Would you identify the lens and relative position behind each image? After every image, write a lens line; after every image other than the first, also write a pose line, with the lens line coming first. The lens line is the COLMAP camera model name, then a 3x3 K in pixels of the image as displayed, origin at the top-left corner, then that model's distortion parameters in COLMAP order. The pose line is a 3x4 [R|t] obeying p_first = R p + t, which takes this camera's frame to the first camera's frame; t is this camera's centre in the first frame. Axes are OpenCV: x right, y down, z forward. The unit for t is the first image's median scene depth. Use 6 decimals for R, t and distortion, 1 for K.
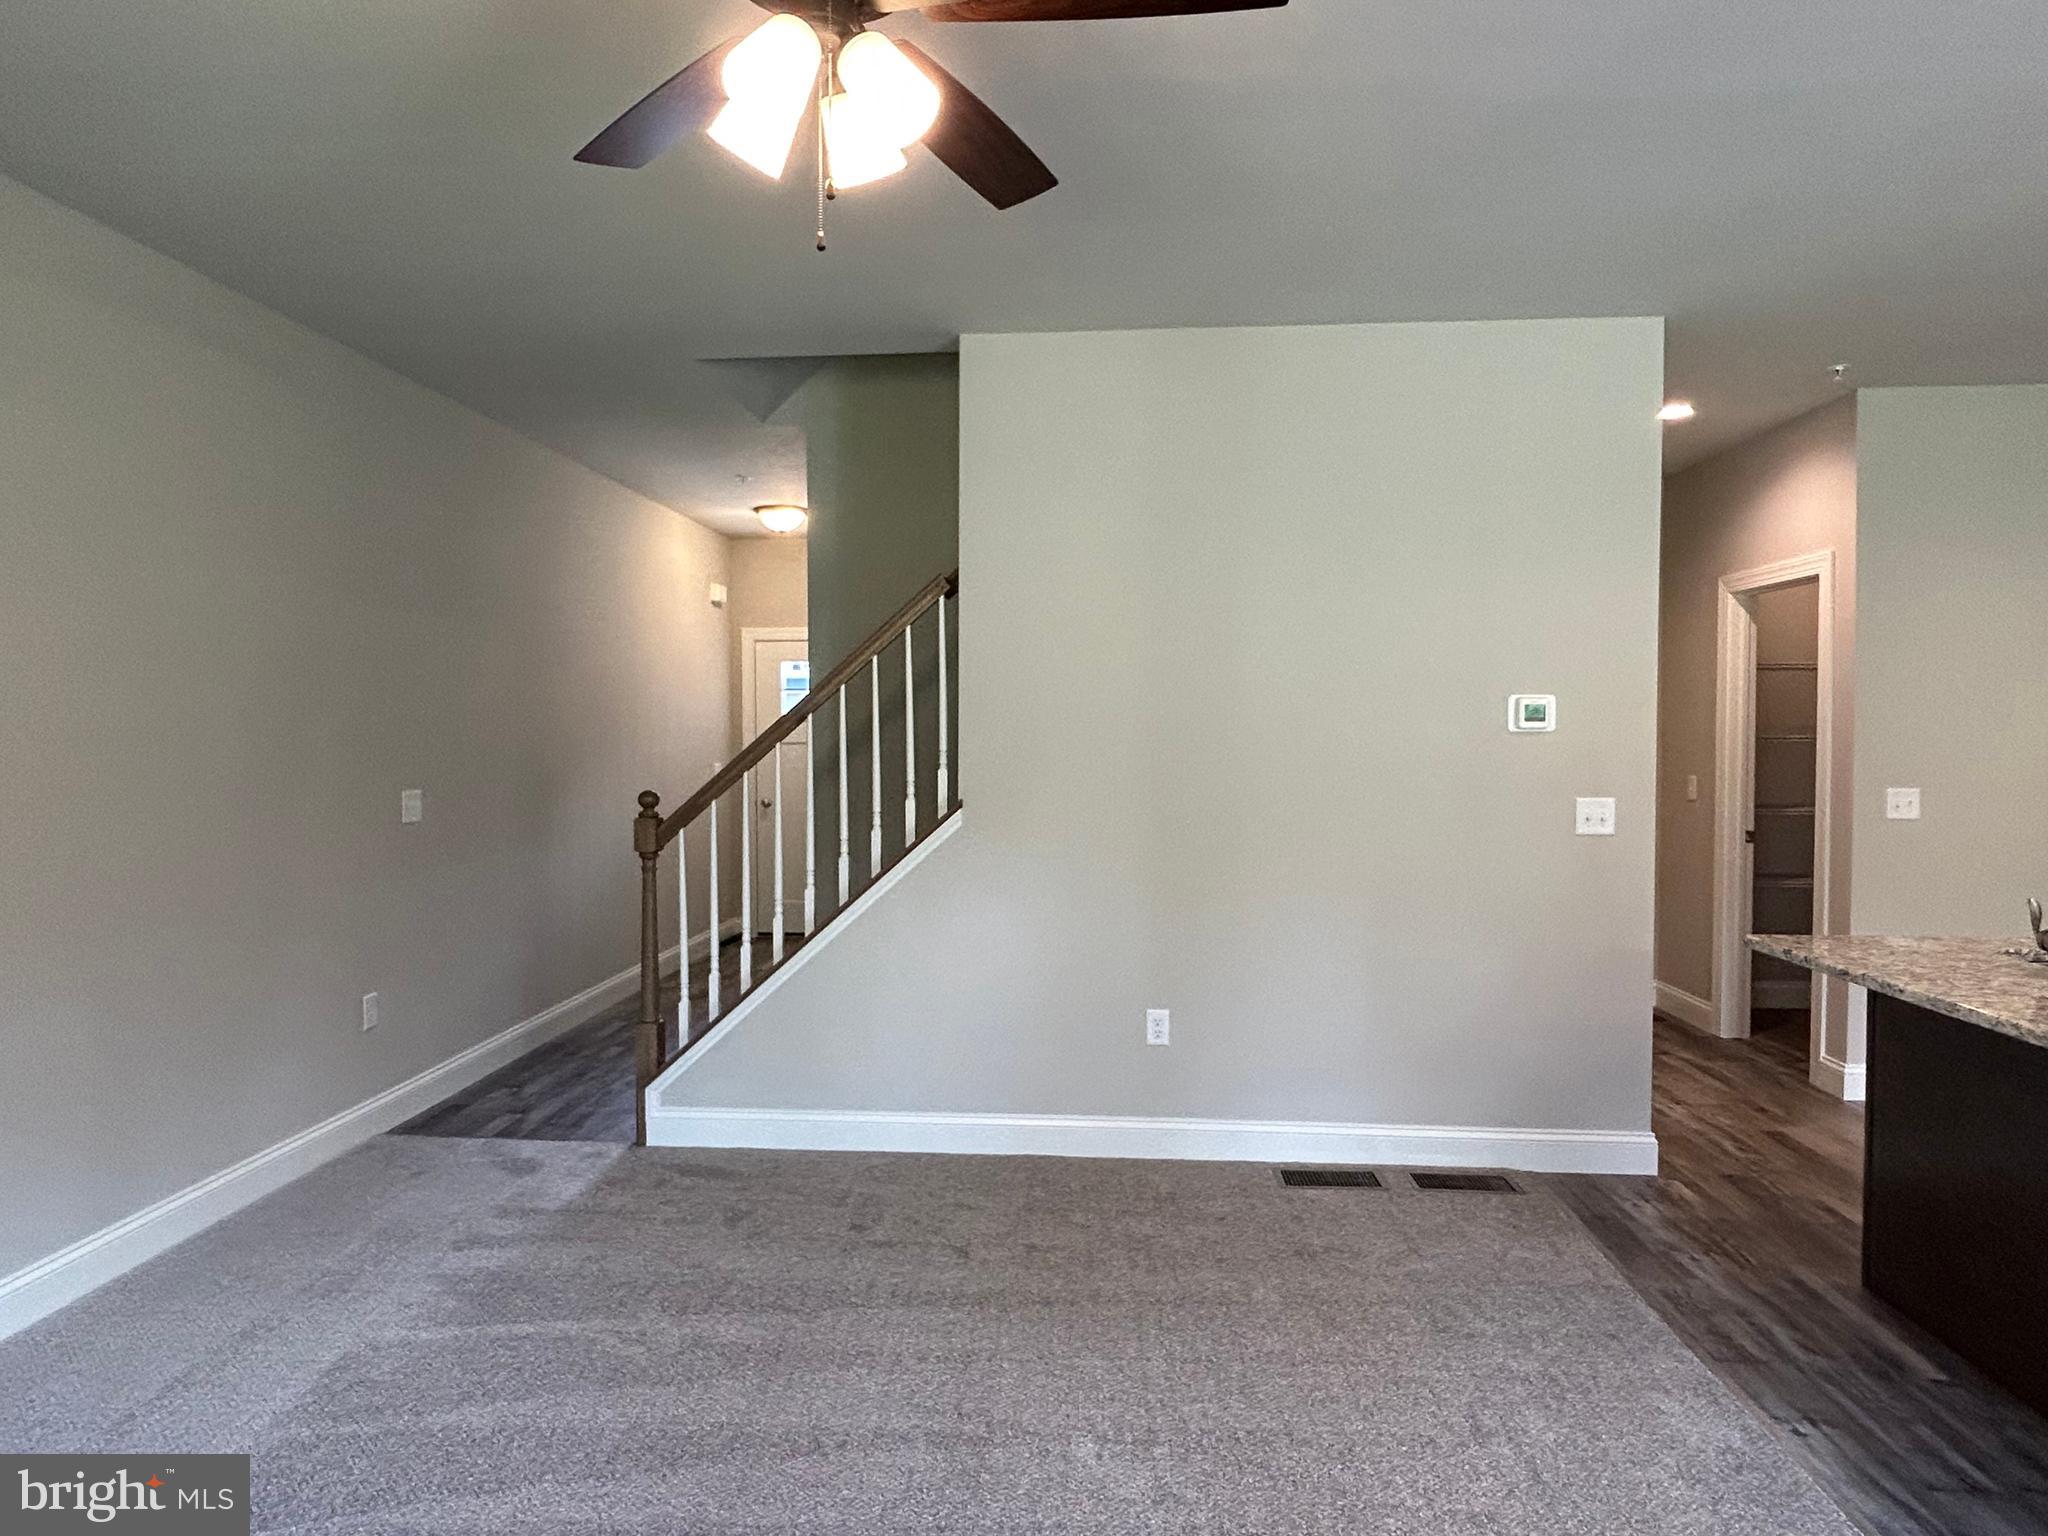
lens RADIAL K [[1214.4, 0, 1024.0], [0, 1214.4, 768.0], [0, 0, 1]] dist [-0.002853, -0.000621]
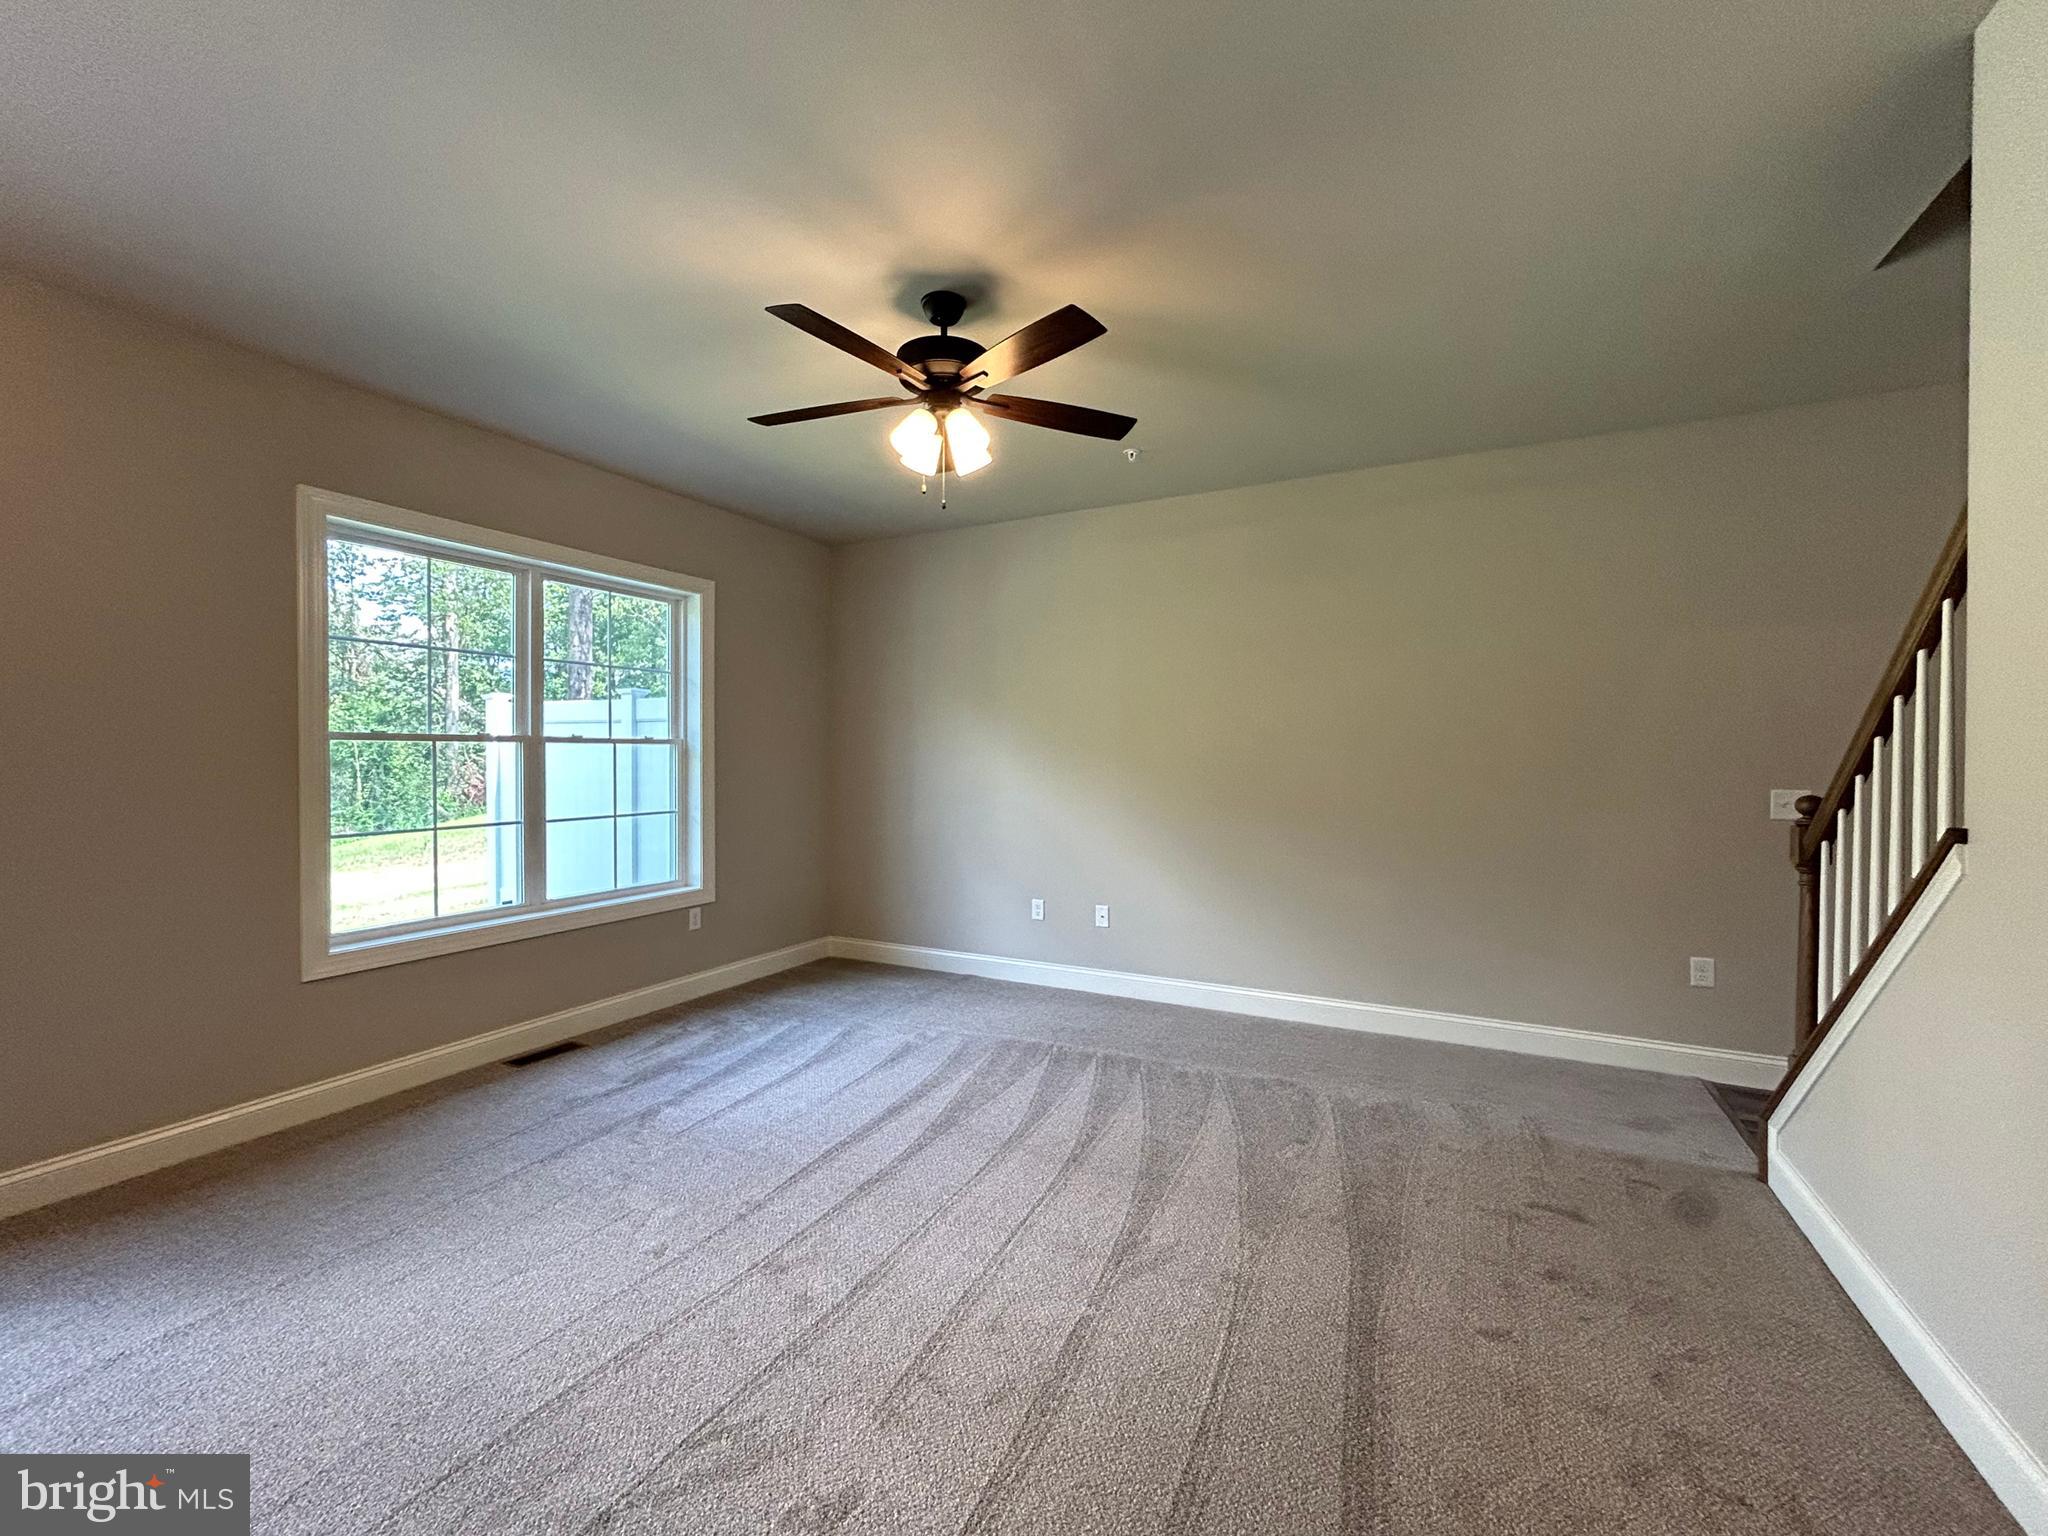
lens RADIAL K [[876.0, 0, 1024.0], [0, 876.0, 768.0], [0, 0, 1]] dist [-0.000689, -0.000103]
pose [[-0.419105, 0.011062, -0.907870, 0.616435], [-0.030484, 0.999191, 0.026248, -0.000893], [0.907426, 0.038676, -0.418429, 0.912915]]
